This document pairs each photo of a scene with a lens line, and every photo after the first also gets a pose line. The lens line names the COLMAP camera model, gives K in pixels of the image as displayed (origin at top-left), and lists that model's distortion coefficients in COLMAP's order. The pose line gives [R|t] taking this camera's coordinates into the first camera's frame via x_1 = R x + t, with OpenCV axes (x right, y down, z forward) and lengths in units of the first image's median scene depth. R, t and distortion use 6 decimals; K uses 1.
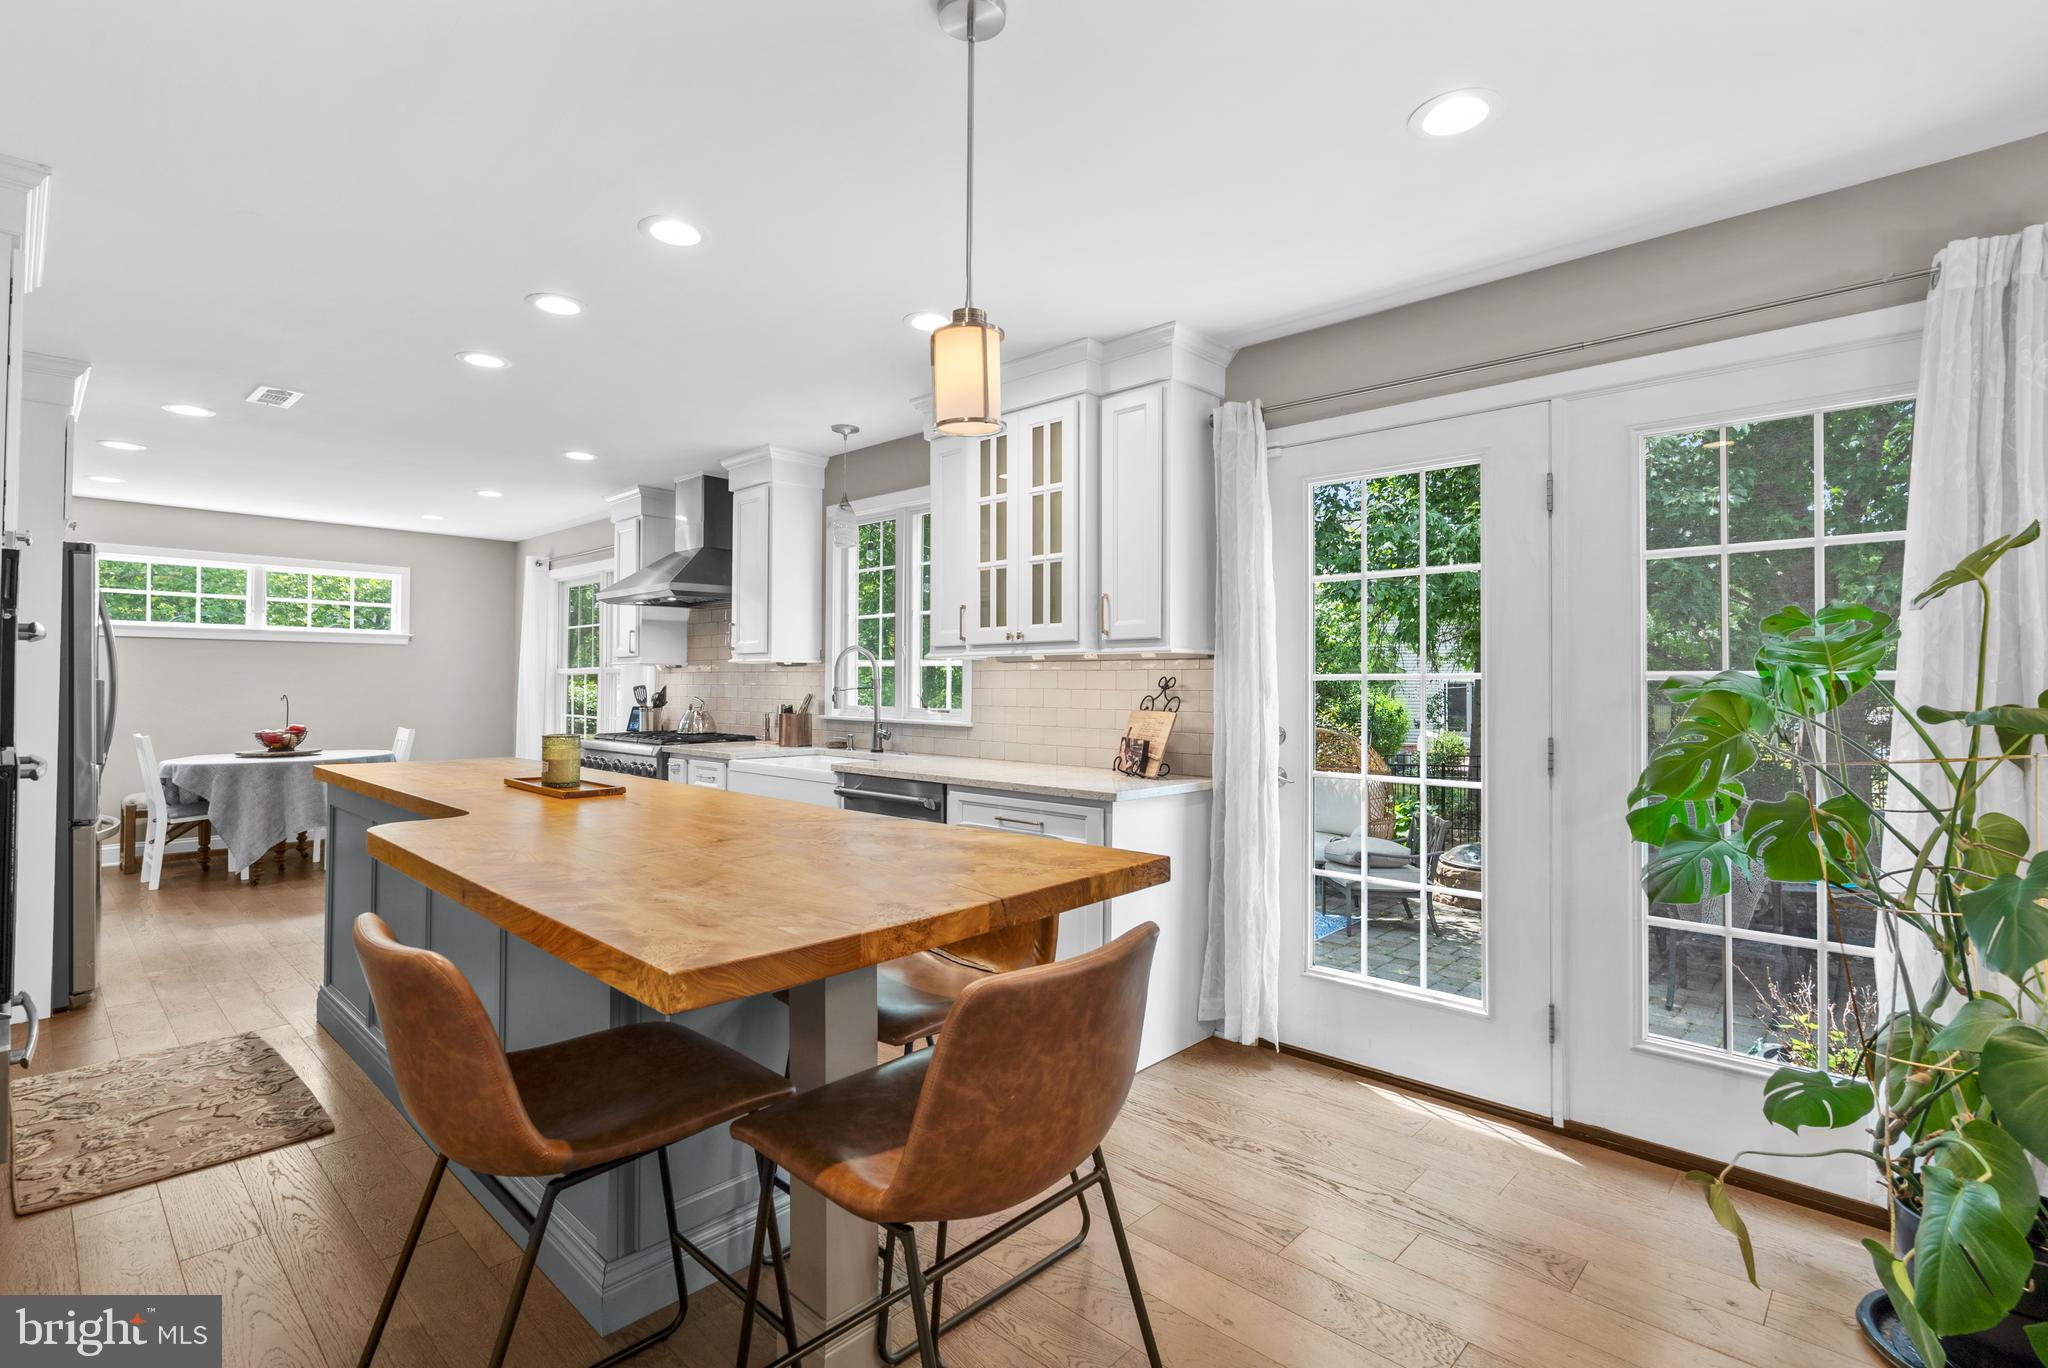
lens RADIAL K [[958.2, 0, 1016.0], [0, 958.2, 655.1], [0, 0, 1]] dist [0.000022, -0.000237]
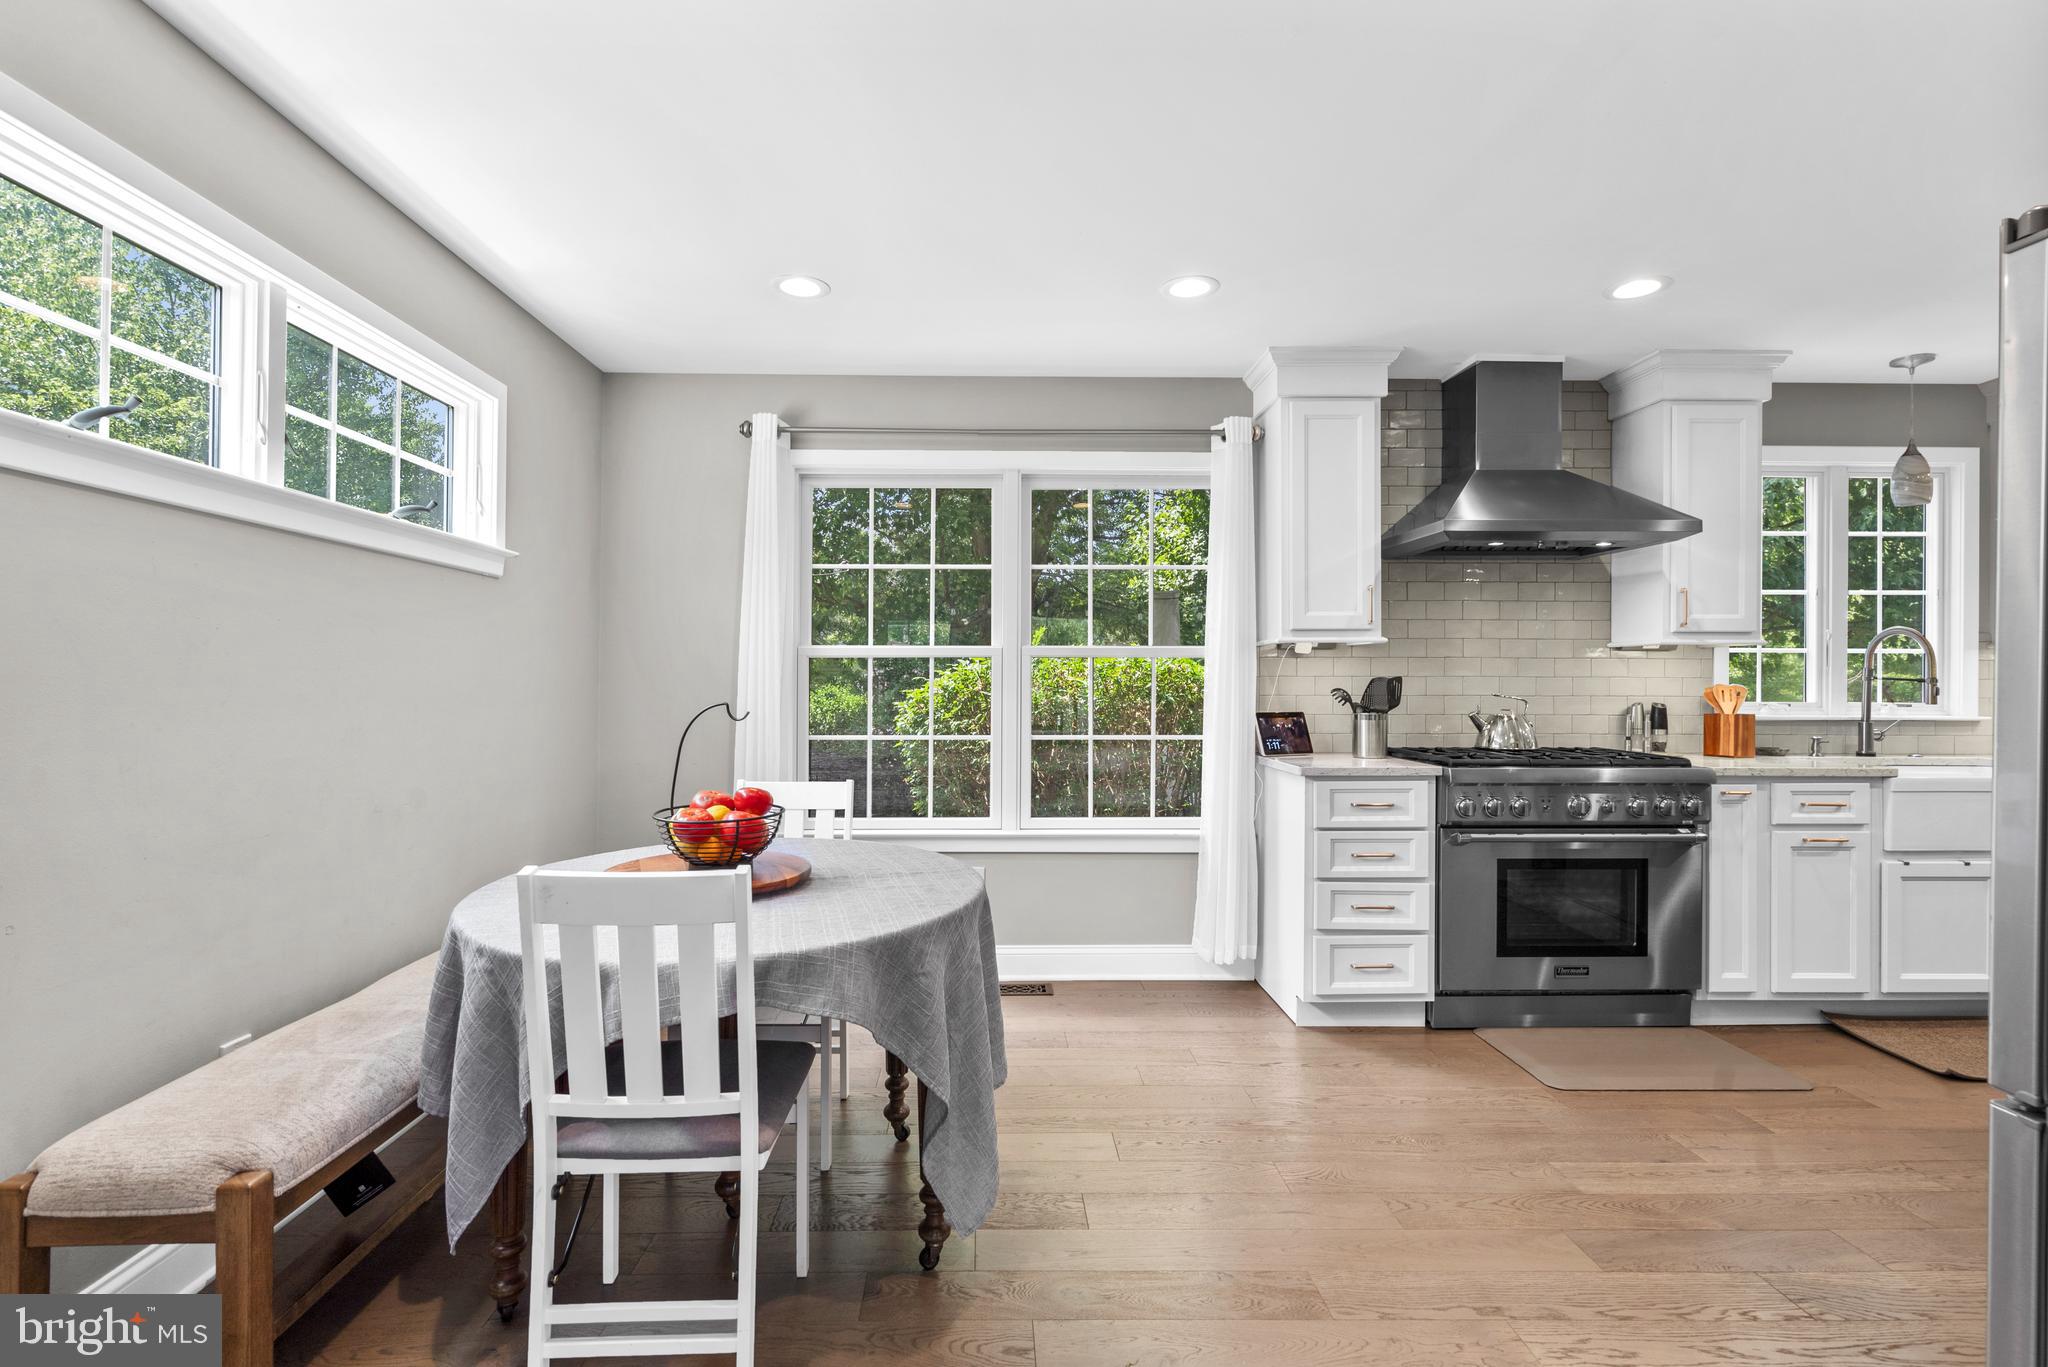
lens RADIAL K [[966.9, 0, 1003.7], [0, 966.9, 683.1], [0, 0, 1]] dist [0.000315, 0.000399]
pose [[0.710574, -0.005690, 0.703600, -1.143537], [-0.021142, 0.999343, 0.029434, 0.026266], [-0.703305, -0.035790, 0.709987, 0.841583]]
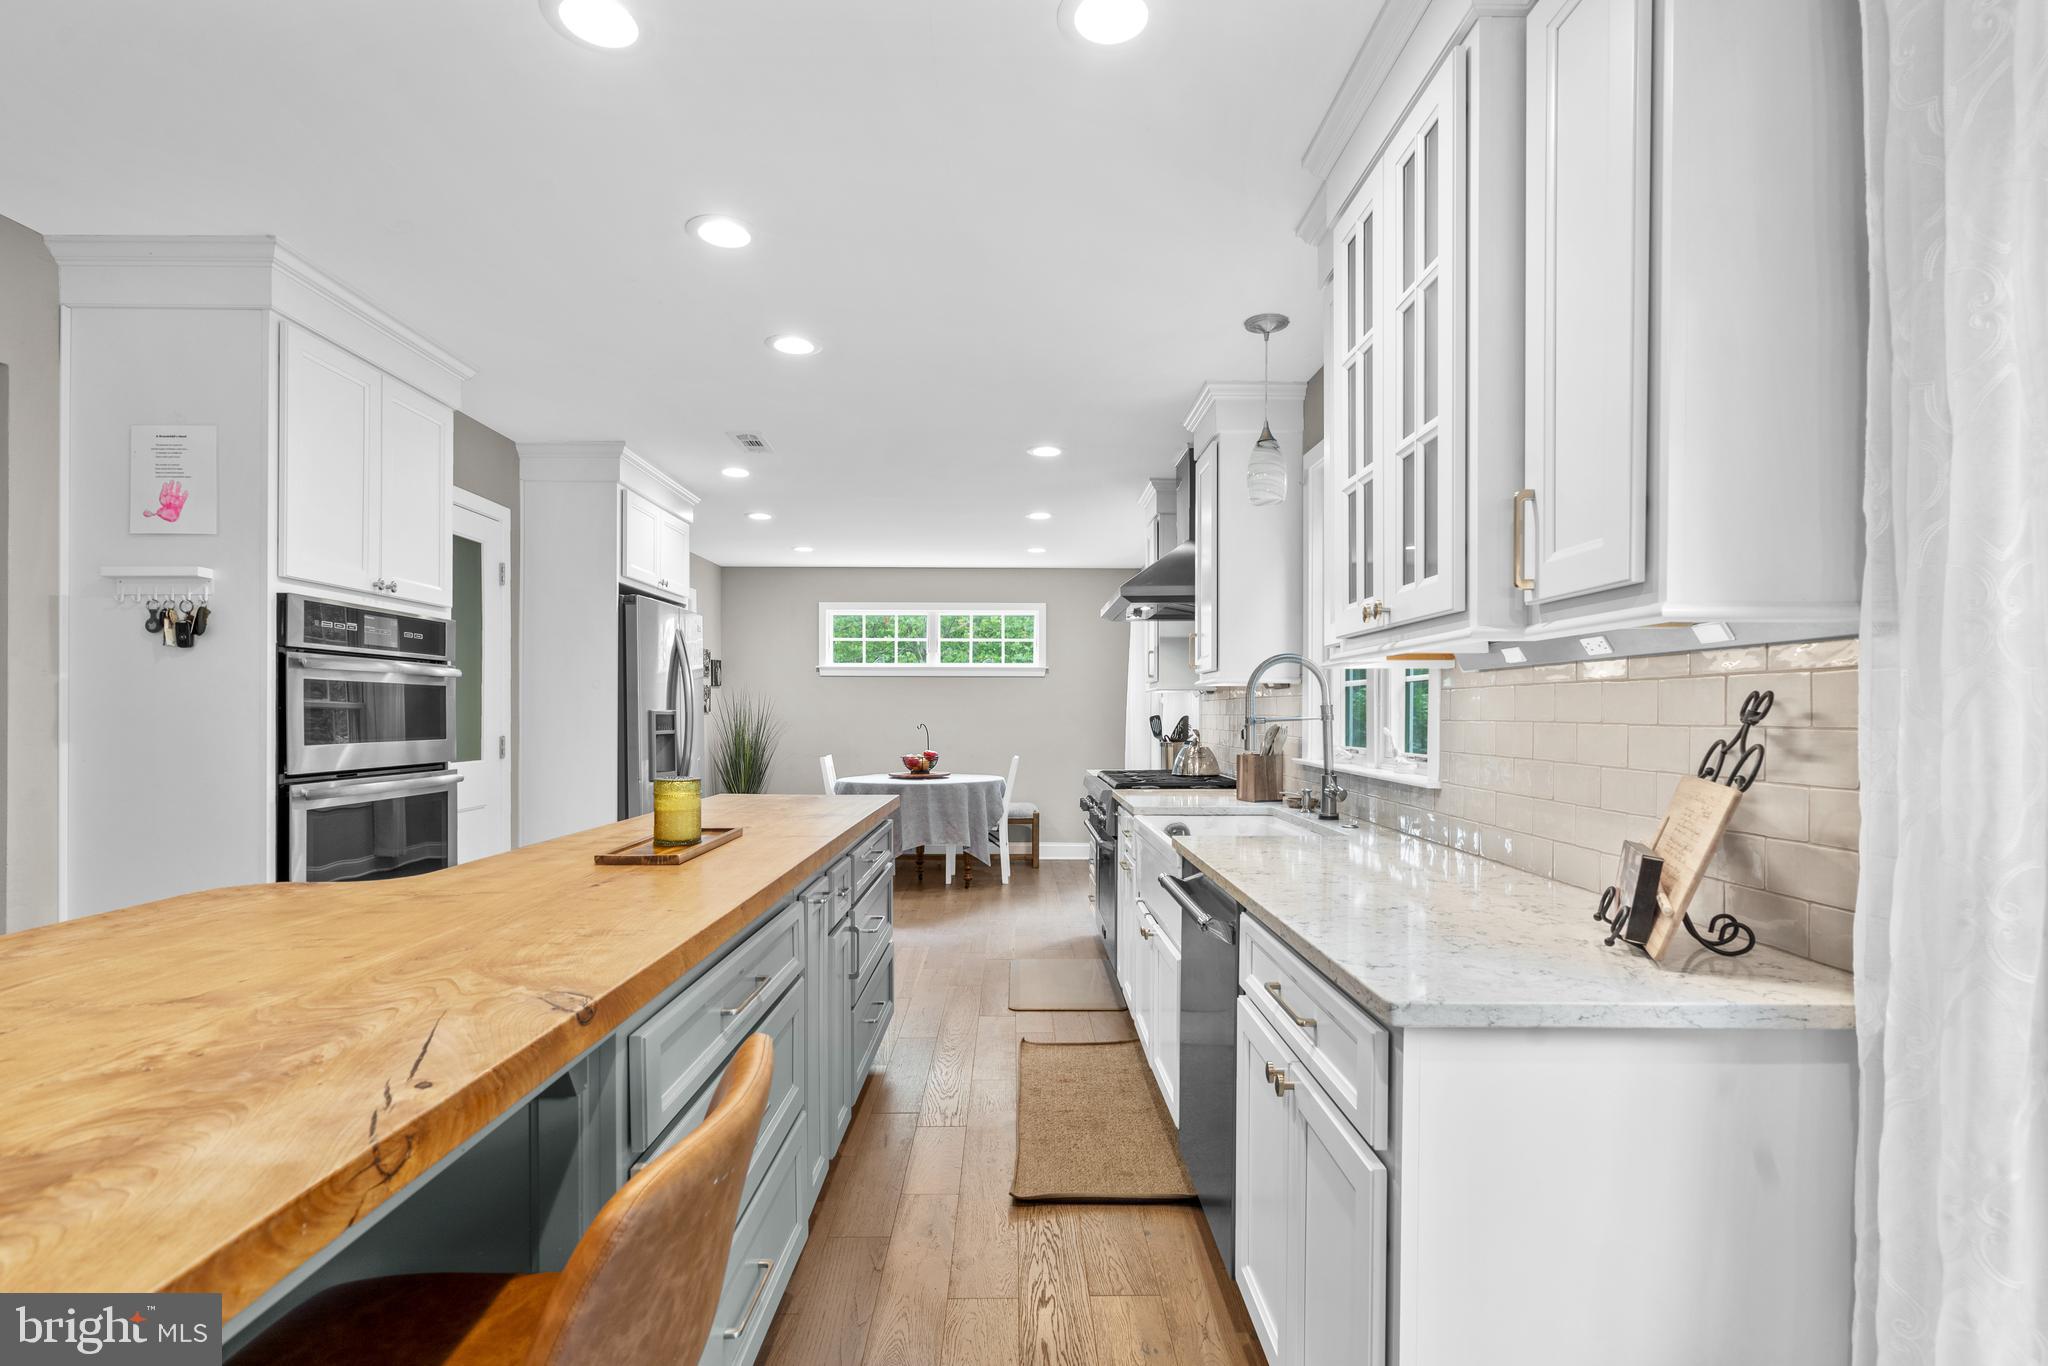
lens RADIAL K [[964.3, 0, 1022.8], [0, 964.3, 720.5], [0, 0, 1]] dist [-0.004326, 0.000565]
pose [[0.695836, 0.002914, -0.718194, 0.157461], [0.023950, 0.999341, 0.027259, 0.011608], [0.717801, -0.036169, 0.695308, 0.368975]]
